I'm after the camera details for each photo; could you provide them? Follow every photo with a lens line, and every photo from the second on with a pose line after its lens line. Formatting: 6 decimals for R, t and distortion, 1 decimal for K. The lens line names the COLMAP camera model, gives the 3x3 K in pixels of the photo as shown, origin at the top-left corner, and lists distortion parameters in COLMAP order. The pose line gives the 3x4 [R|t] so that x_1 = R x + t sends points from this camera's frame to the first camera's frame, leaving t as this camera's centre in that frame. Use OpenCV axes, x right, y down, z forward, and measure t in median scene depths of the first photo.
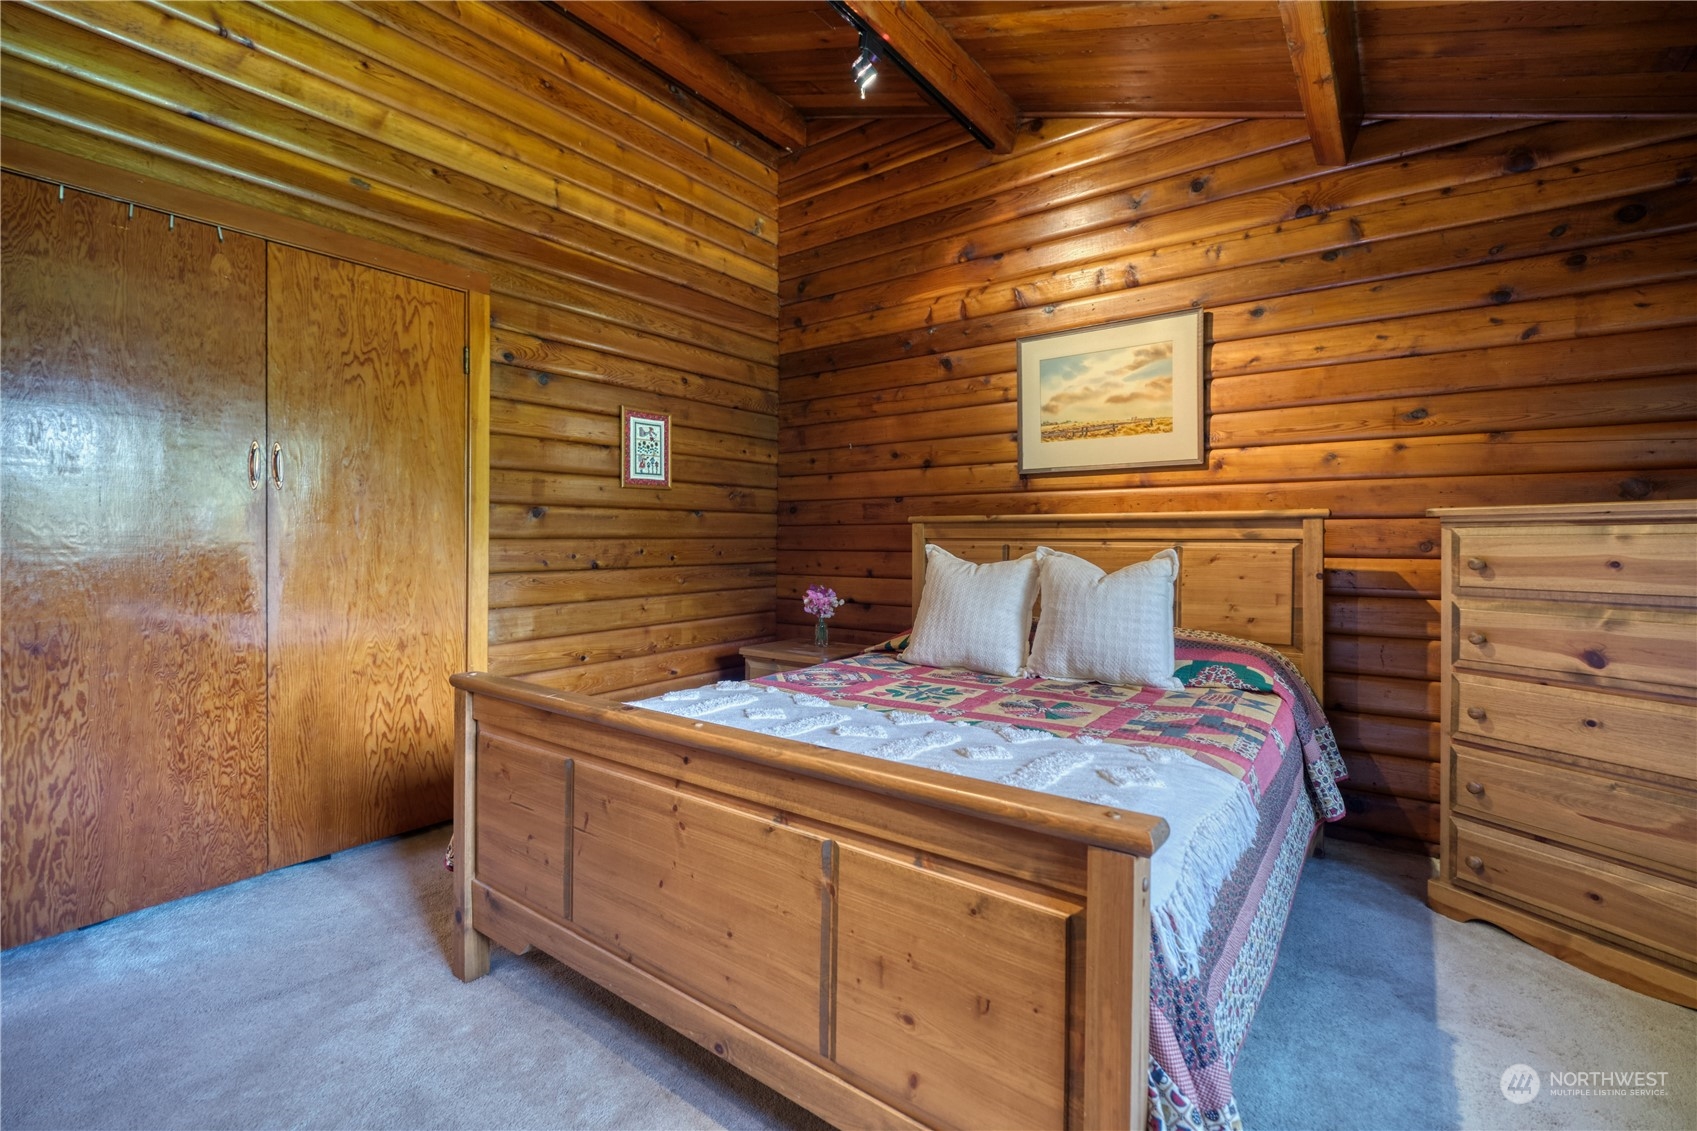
lens RADIAL K [[770.0, 0, 845.1], [0, 770.0, 547.8], [0, 0, 1]] dist [-0.001071, -0.001463]
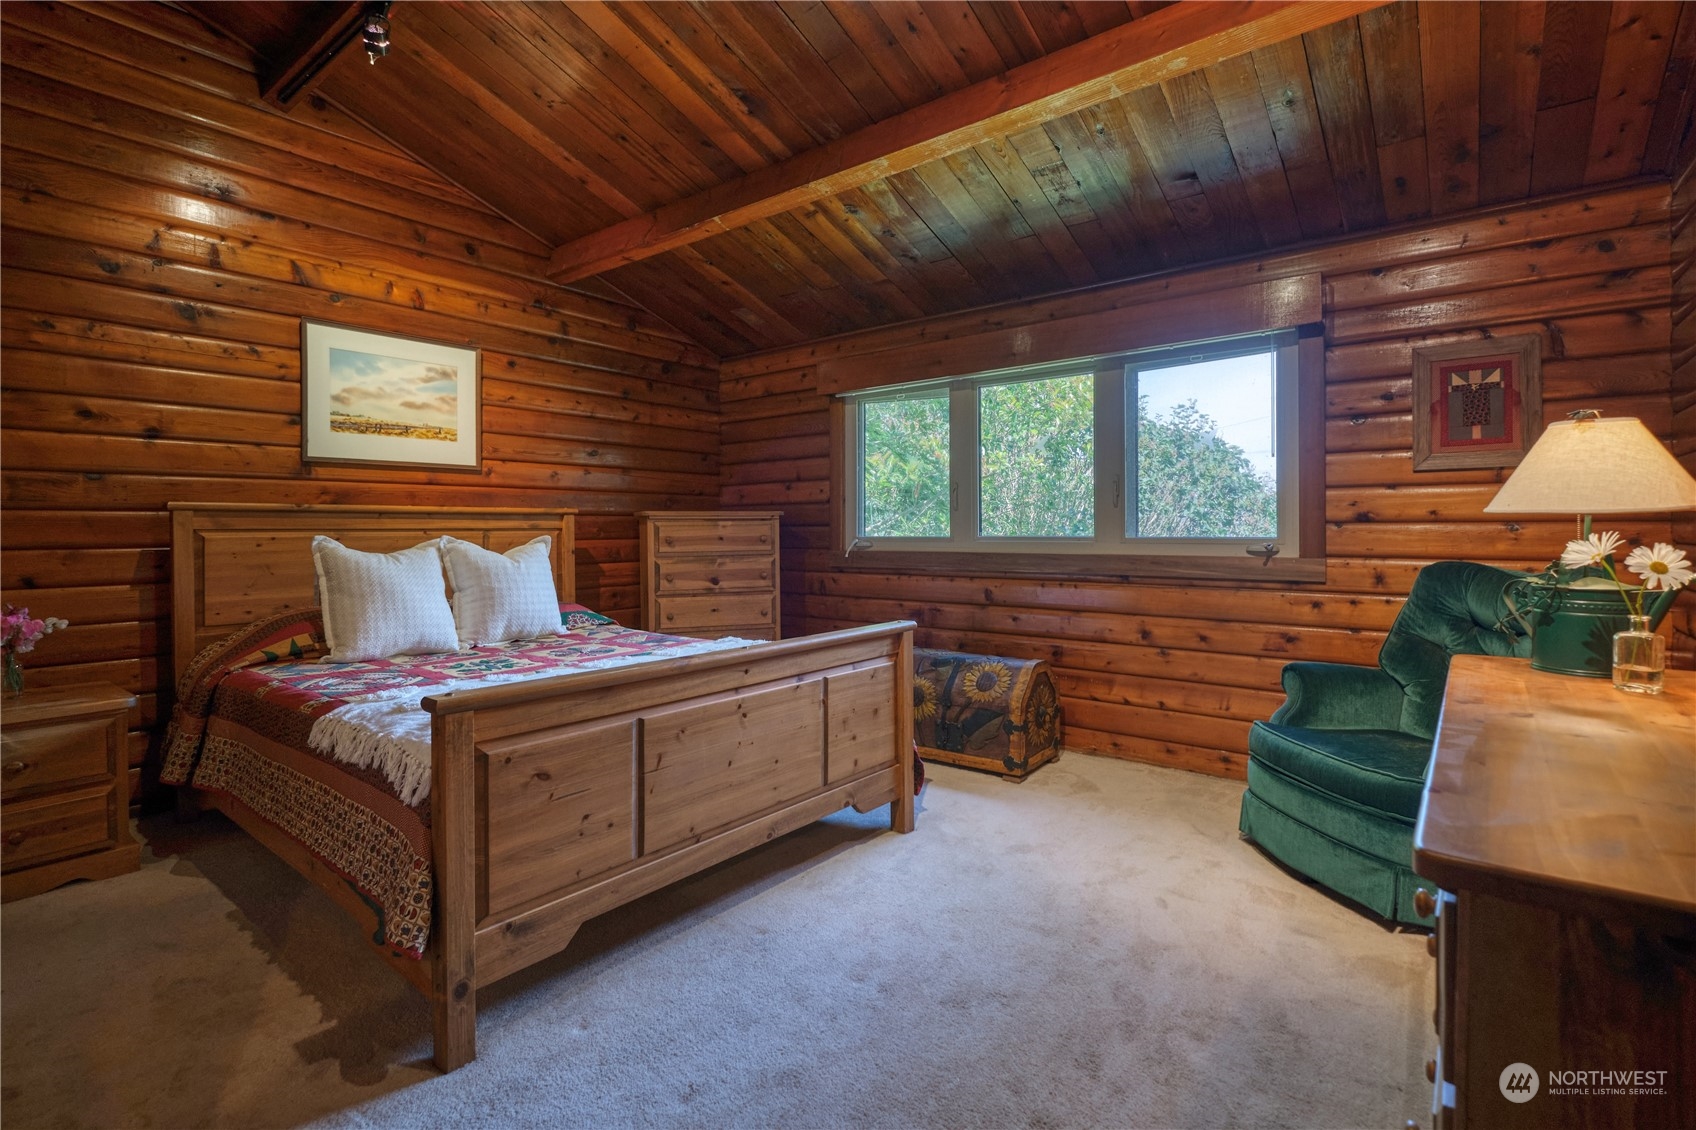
lens RADIAL K [[769.5, 0, 867.1], [0, 769.5, 531.8], [0, 0, 1]] dist [-0.001071, -0.001463]
pose [[0.013698, -0.007850, 0.999875, -0.832675], [0.016432, 0.999836, 0.007625, -0.005459], [-0.999771, 0.016325, 0.013825, 0.349075]]
